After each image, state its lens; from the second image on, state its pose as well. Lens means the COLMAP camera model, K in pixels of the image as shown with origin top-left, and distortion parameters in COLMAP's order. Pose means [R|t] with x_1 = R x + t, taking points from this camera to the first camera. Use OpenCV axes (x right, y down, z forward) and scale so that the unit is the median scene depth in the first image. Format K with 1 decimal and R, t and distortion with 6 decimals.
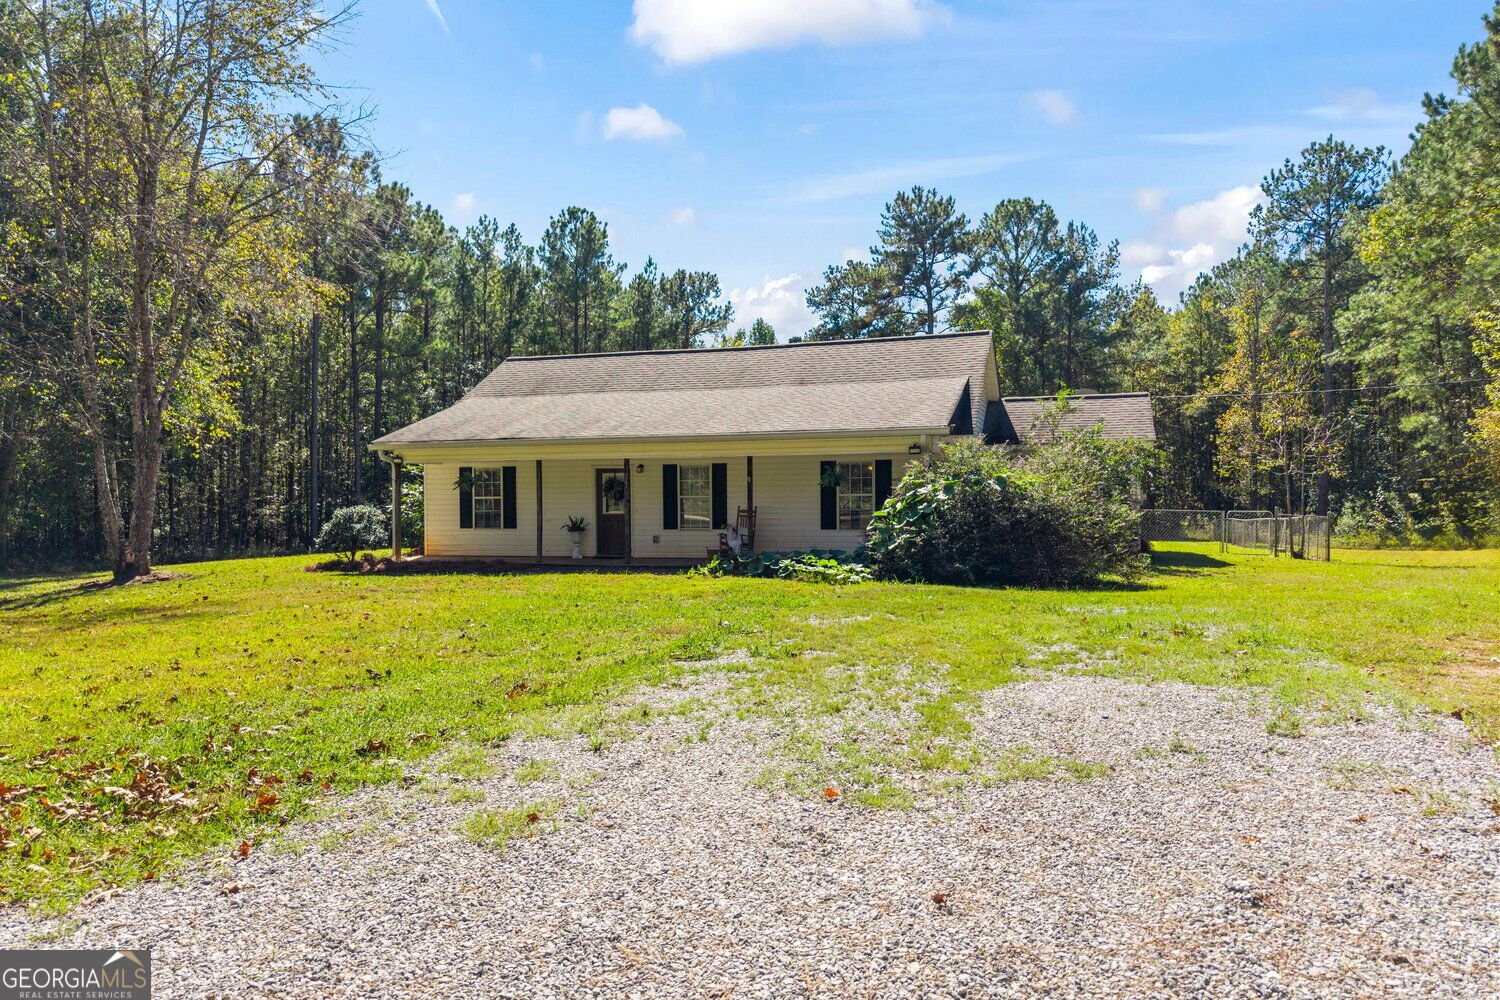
lens RADIAL K [[1014.8, 0, 749.3], [0, 1014.8, 510.3], [0, 0, 1]] dist [0.006236, -0.004268]
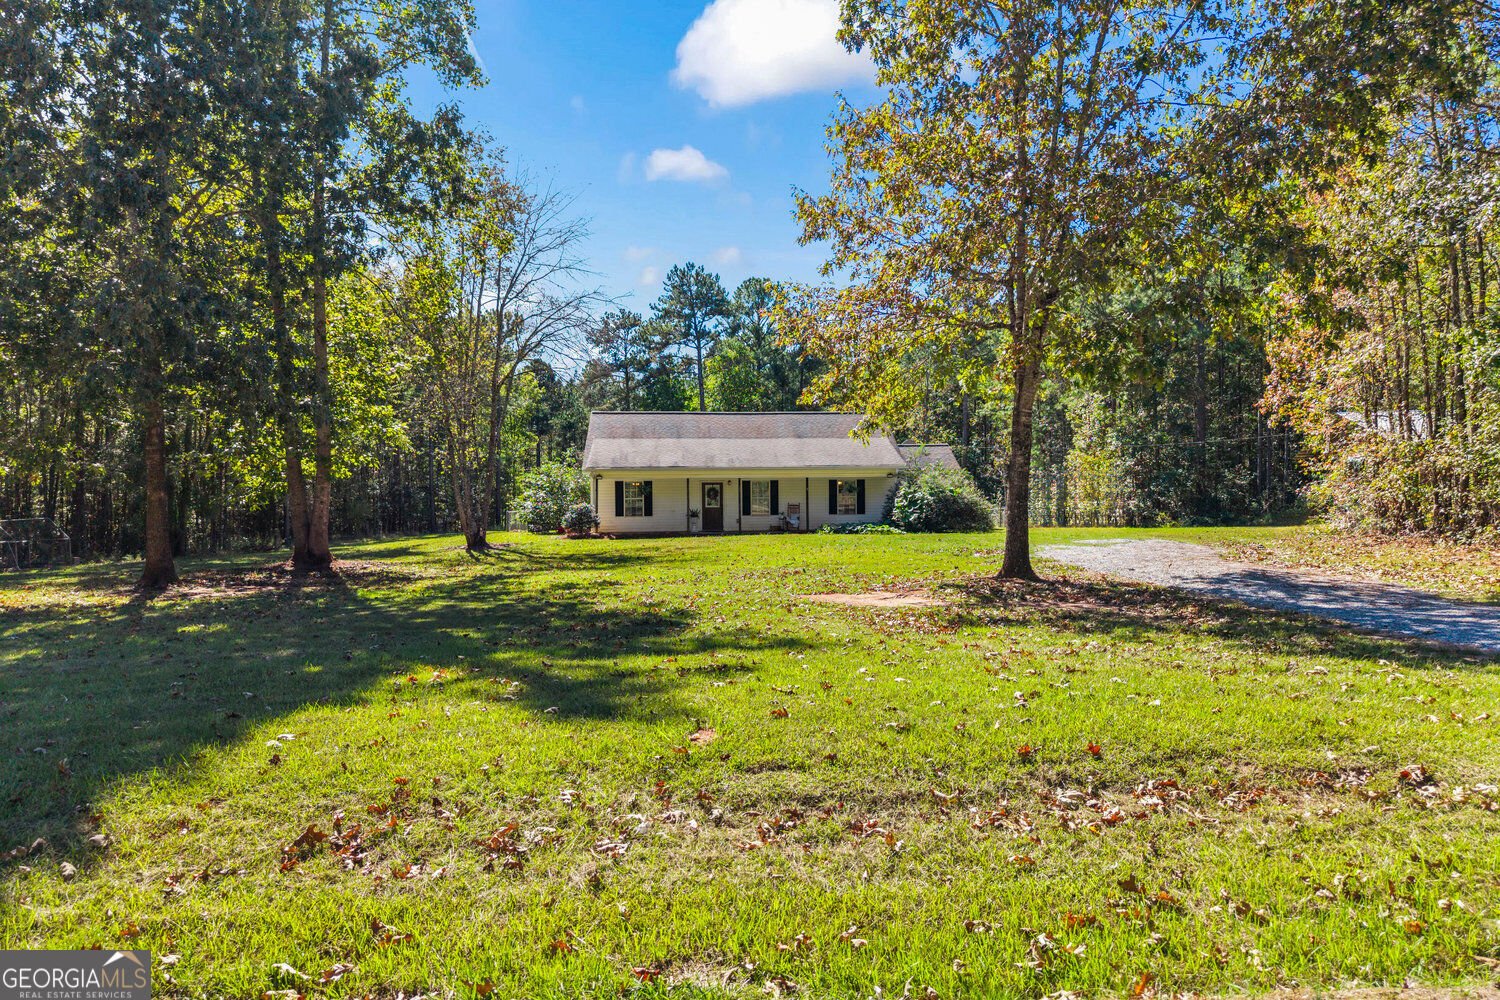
lens RADIAL K [[1014.8, 0, 741.0], [0, 1014.8, 497.9], [0, 0, 1]] dist [0.006236, -0.004268]
pose [[0.928955, -0.000686, 0.370193, -0.413229], [0.005484, 0.999914, -0.011909, 0.004745], [-0.370153, 0.013093, 0.928879, -0.388613]]
